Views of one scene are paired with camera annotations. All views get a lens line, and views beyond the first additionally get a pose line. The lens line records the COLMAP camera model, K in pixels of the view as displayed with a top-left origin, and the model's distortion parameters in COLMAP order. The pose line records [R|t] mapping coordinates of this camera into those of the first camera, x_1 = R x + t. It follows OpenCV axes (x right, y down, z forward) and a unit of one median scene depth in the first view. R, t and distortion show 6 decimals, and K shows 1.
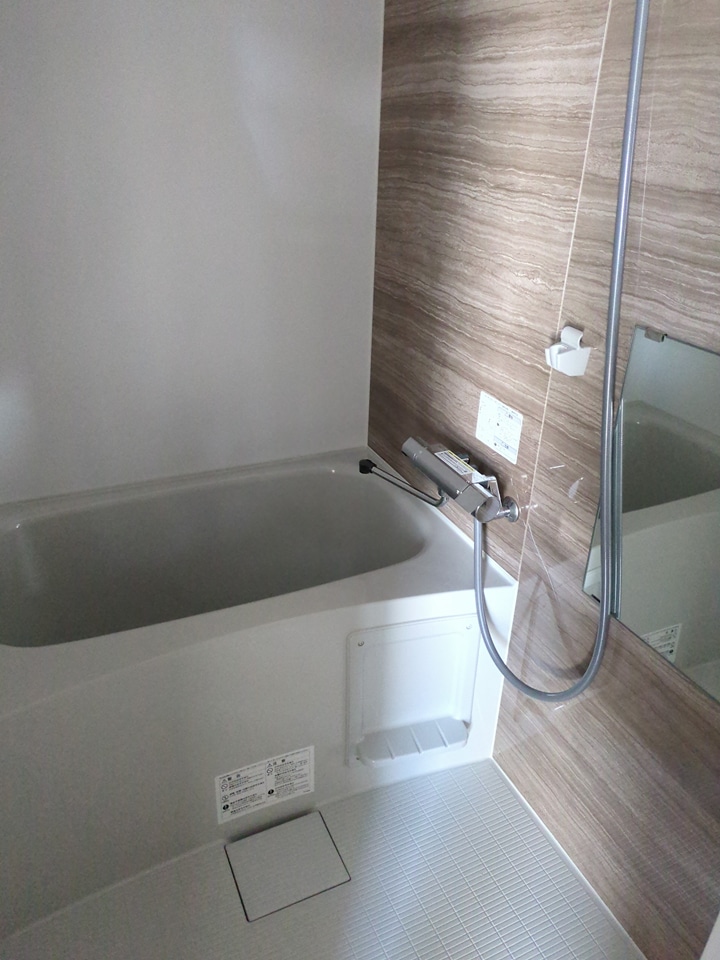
lens RADIAL K [[716.6, 0, 359.1], [0, 716.6, 479.9], [0, 0, 1]] dist [0.020845, -0.005638]
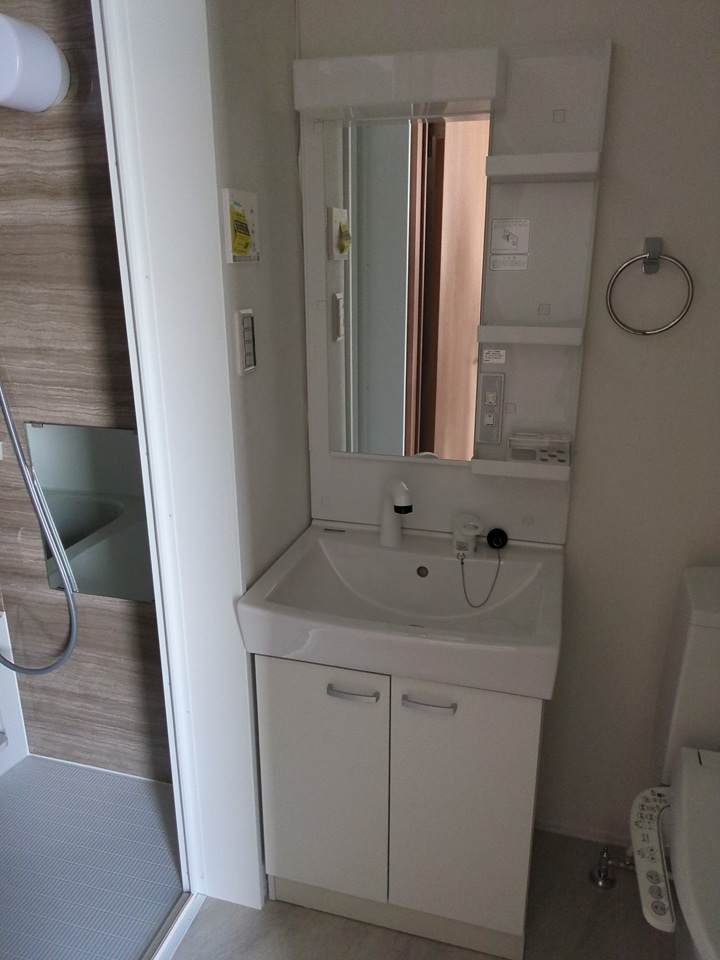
lens RADIAL K [[716.6, 0, 359.6], [0, 716.6, 480.4], [0, 0, 1]] dist [0.020845, -0.005638]
pose [[0.655655, -0.252990, 0.711416, -0.363095], [0.366908, 0.930228, -0.007347, 0.229342], [-0.659920, 0.265841, 0.702733, -0.732498]]
